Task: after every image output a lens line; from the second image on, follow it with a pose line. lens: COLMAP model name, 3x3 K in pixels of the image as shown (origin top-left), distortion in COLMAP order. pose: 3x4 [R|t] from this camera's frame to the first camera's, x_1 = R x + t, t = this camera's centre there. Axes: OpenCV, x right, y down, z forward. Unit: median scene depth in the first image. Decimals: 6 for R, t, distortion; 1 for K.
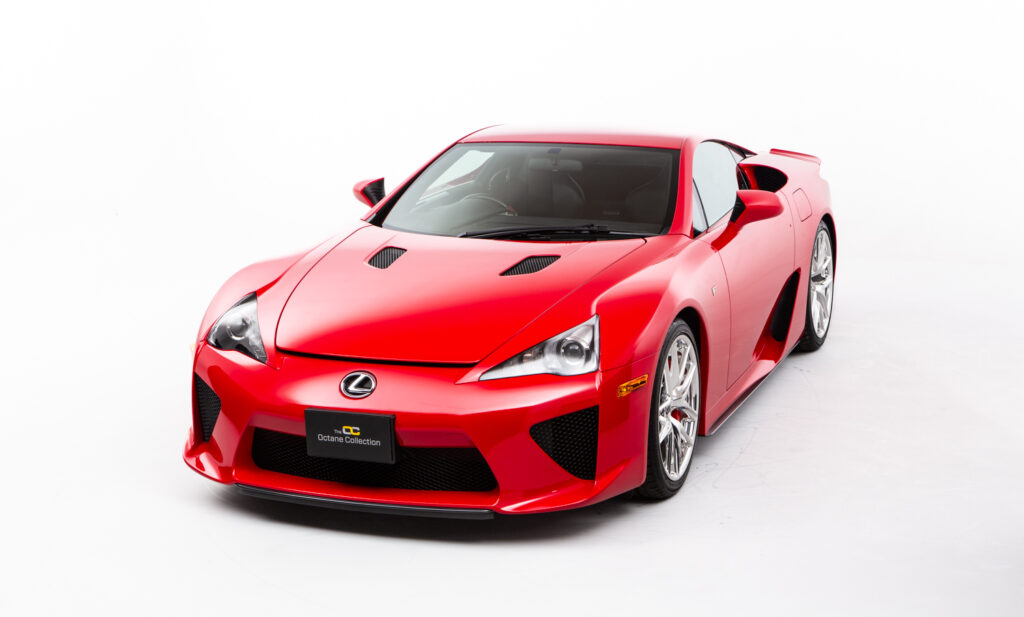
lens RADIAL K [[1892.7, 0, 506.5], [0, 1892.7, 307.6], [0, 0, 1]] dist [0.592526, 0.000000]
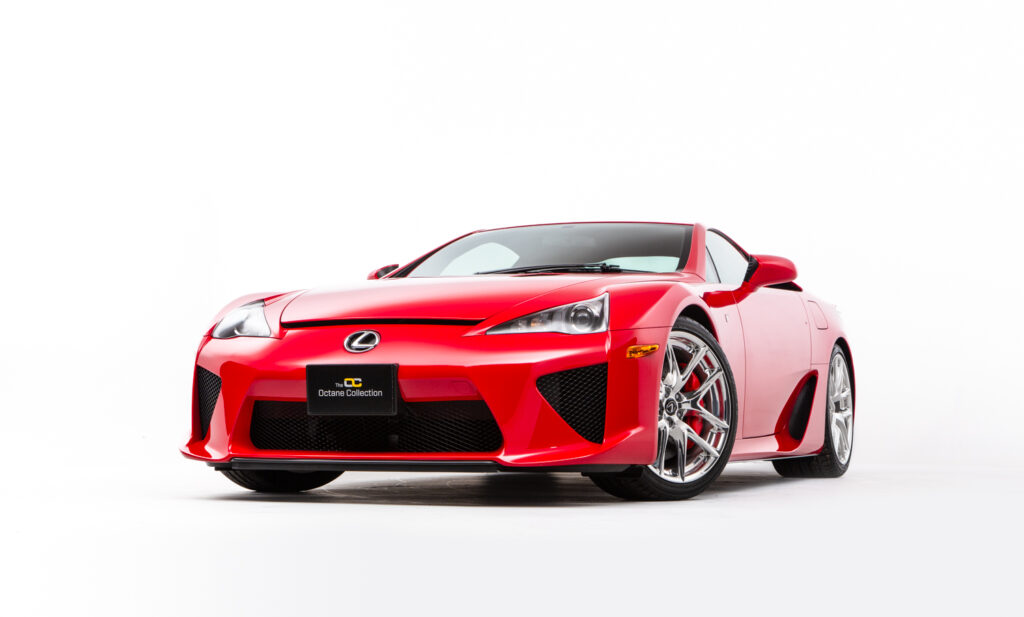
lens RADIAL K [[1892.7, 0, 508.9], [0, 1892.7, 305.0], [0, 0, 1]] dist [0.592526, 0.000000]
pose [[0.999749, 0.017346, -0.014210, 0.010375], [-0.020468, 0.964760, -0.262336, 0.256627], [0.009159, 0.262561, 0.964872, 0.047667]]
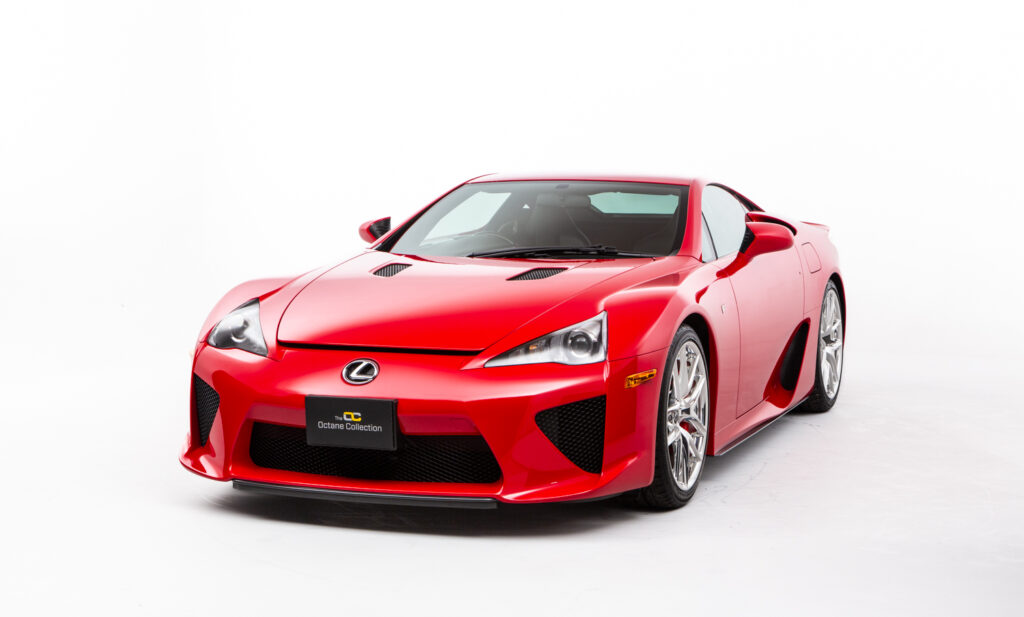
lens RADIAL K [[1892.7, 0, 506.8], [0, 1892.7, 317.3], [0, 0, 1]] dist [0.592526, 0.000000]
pose [[0.999882, 0.015254, -0.001687, -0.001337], [-0.015347, 0.993916, -0.109068, 0.109338], [0.000013, 0.109081, 0.994033, 0.022256]]
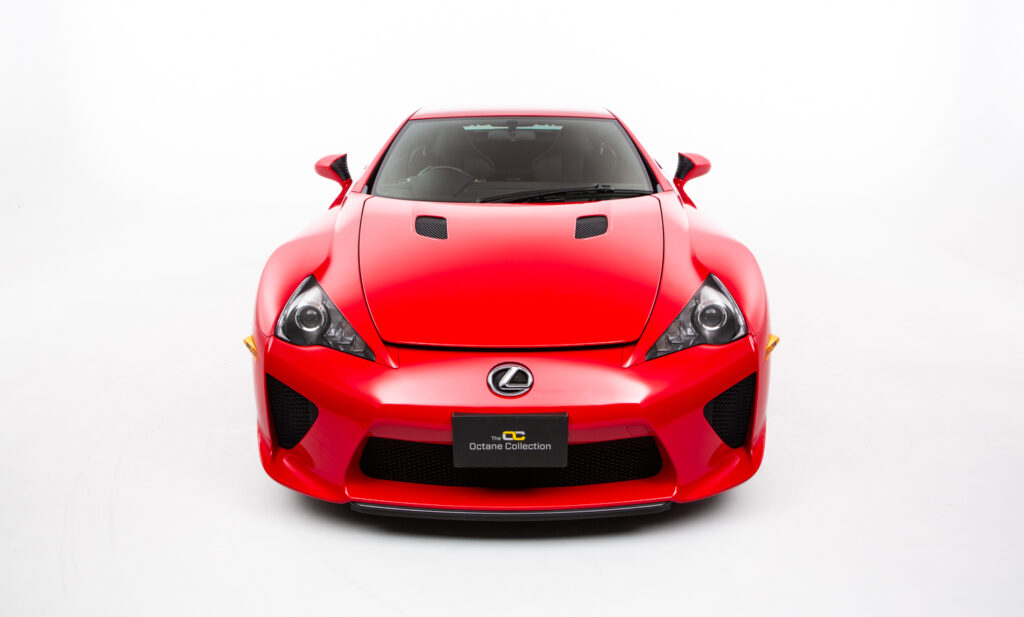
lens RADIAL K [[916.9, 0, 516.2], [0, 916.9, 312.8], [0, 0, 1]] dist [-0.072715, -0.018700]
pose [[0.927818, -0.094227, 0.360937, -0.203301], [0.064981, 0.993604, 0.092352, -0.024592], [-0.367331, -0.062232, 0.928006, 0.575119]]
